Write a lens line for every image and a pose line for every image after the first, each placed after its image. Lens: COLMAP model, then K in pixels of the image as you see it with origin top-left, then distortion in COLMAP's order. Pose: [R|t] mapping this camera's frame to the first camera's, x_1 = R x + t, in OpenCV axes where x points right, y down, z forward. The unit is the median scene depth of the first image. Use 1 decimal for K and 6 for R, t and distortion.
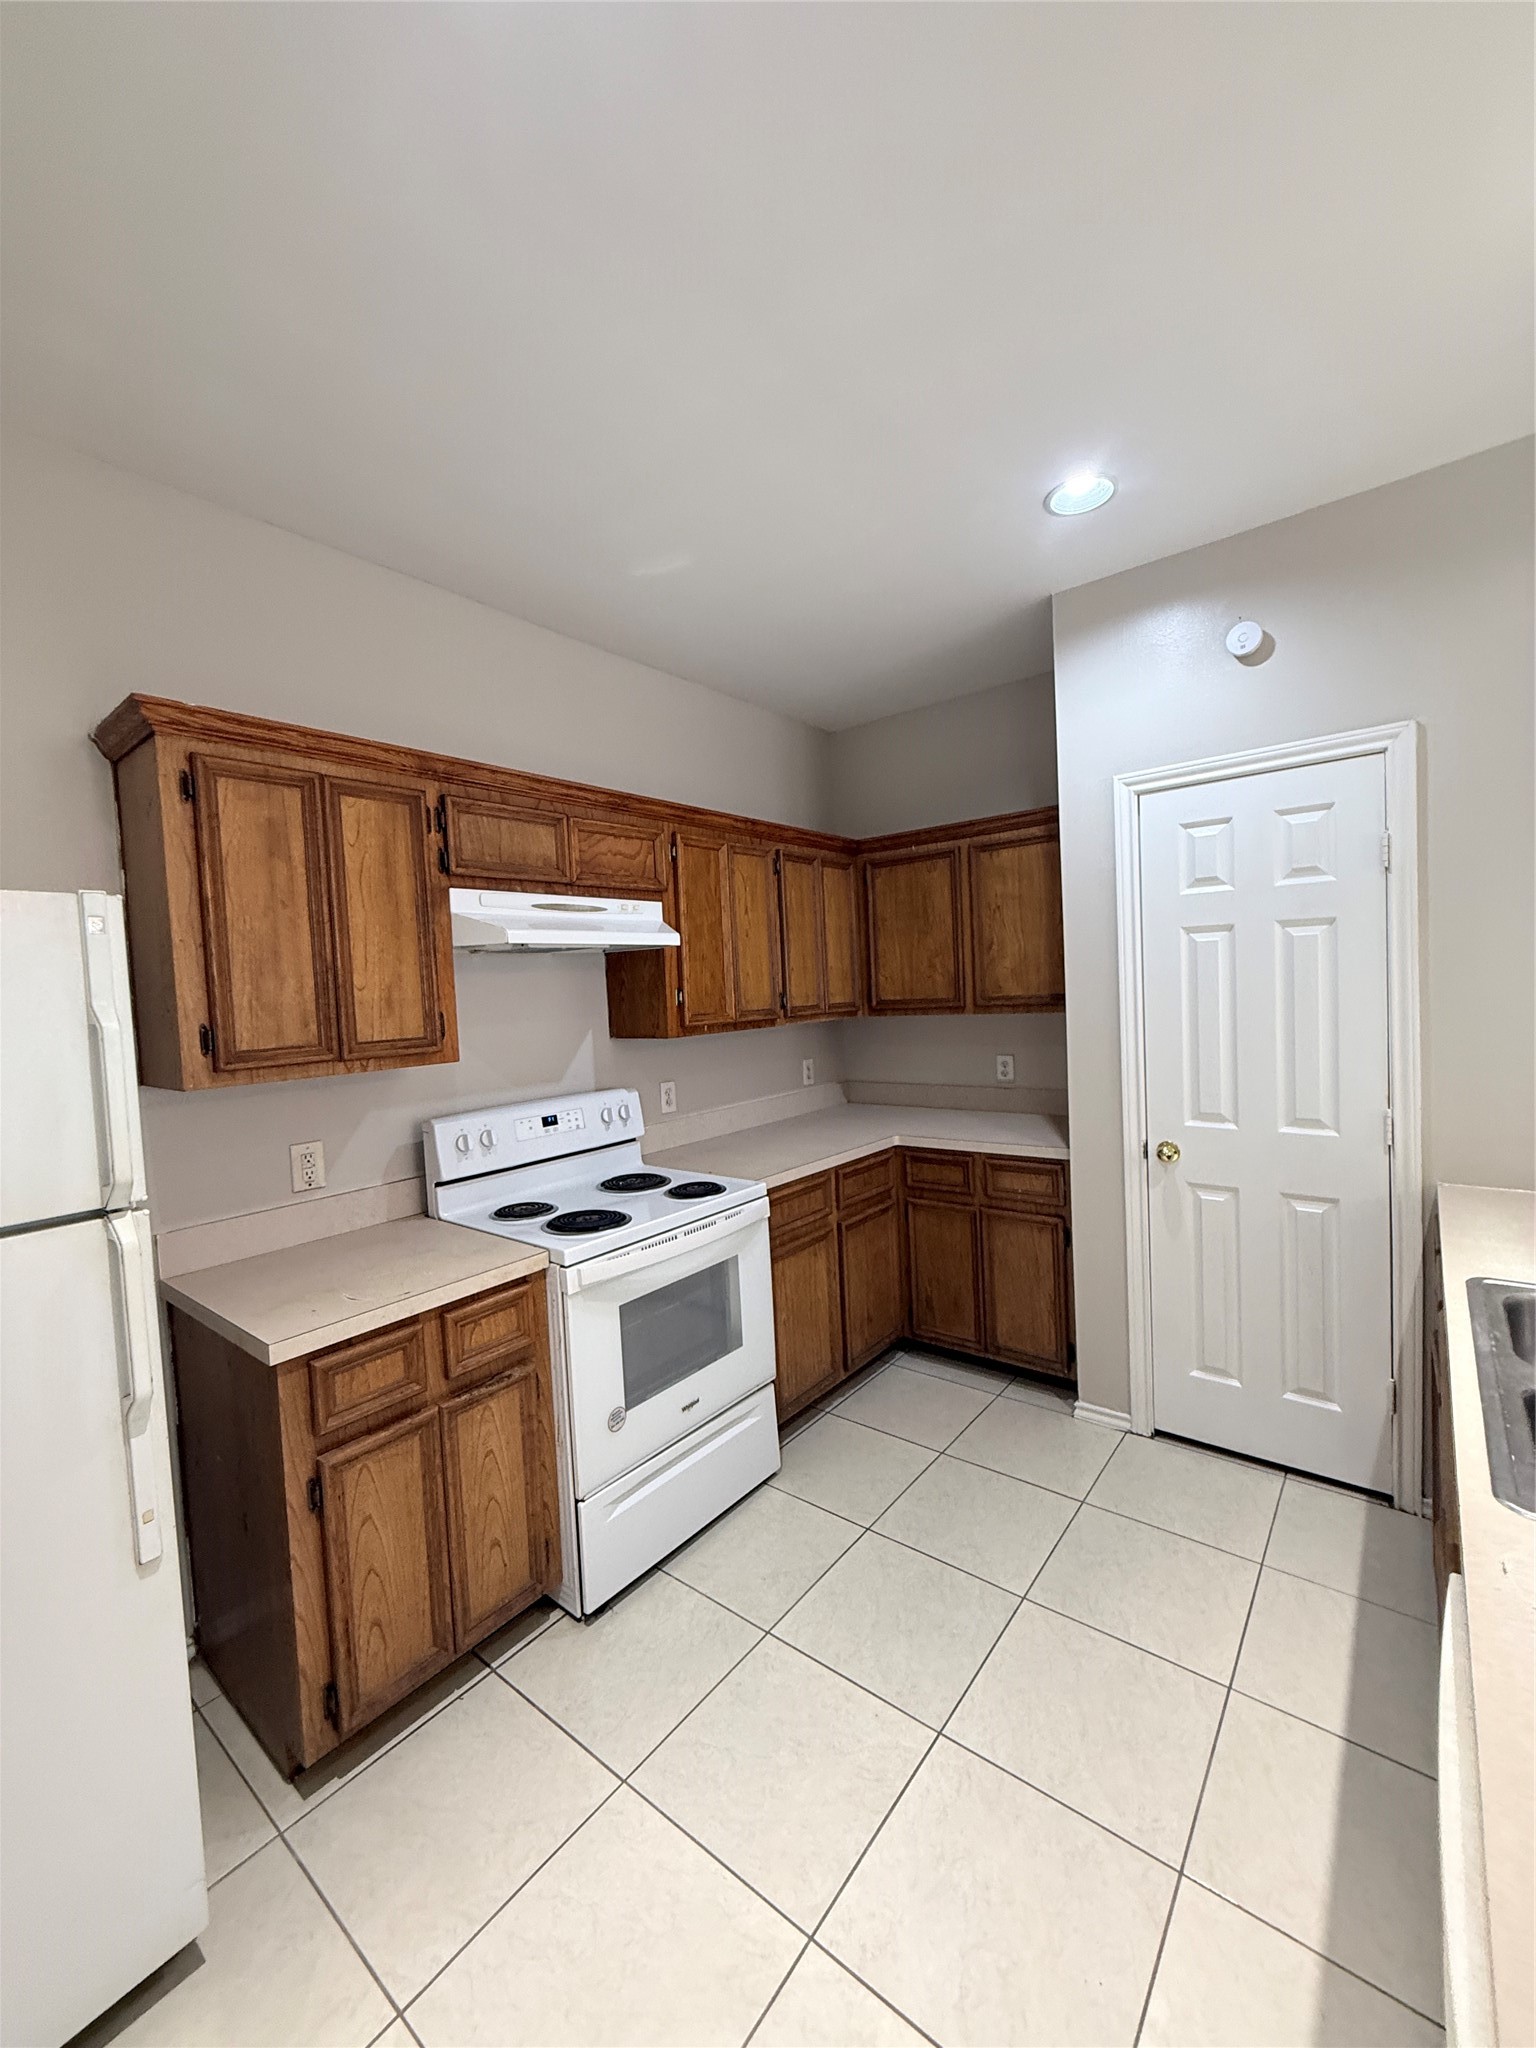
lens RADIAL K [[817.4, 0, 772.9], [0, 817.4, 1021.2], [0, 0, 1]] dist [-0.001680, -0.000049]
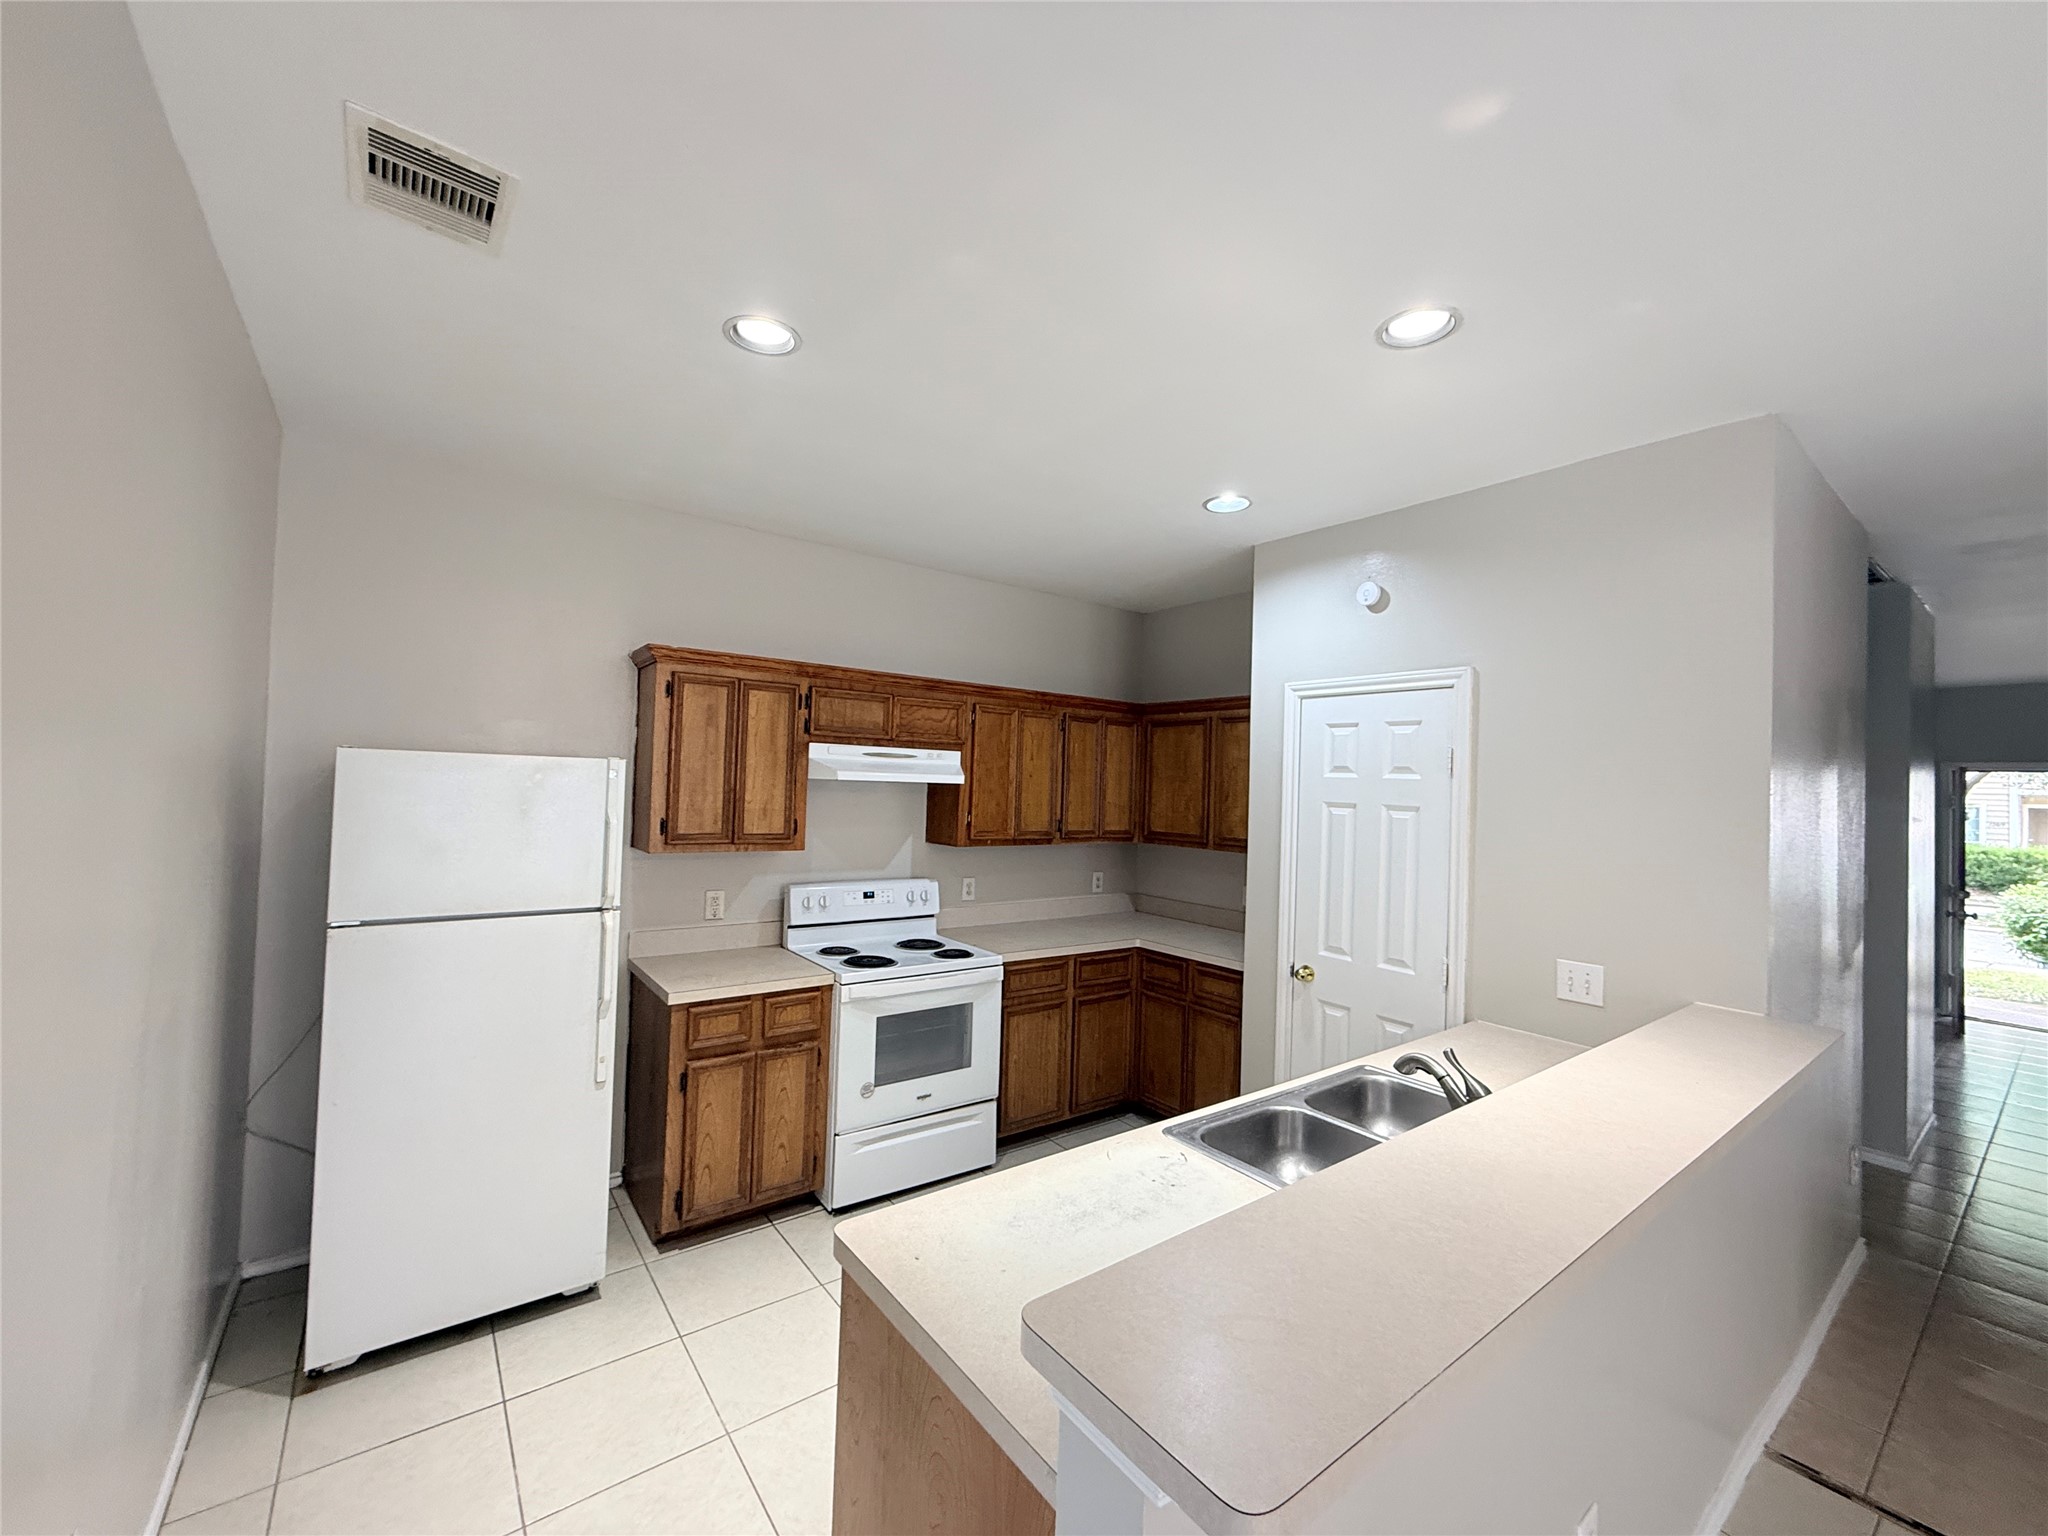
lens RADIAL K [[817.4, 0, 1019.3], [0, 817.4, 768.3], [0, 0, 1]] dist [-0.001680, -0.000049]
pose [[0.964610, 0.074200, -0.253026, 0.389648], [-0.089690, 0.994702, -0.050228, -0.063818], [0.247958, 0.071144, 0.966155, -0.426774]]
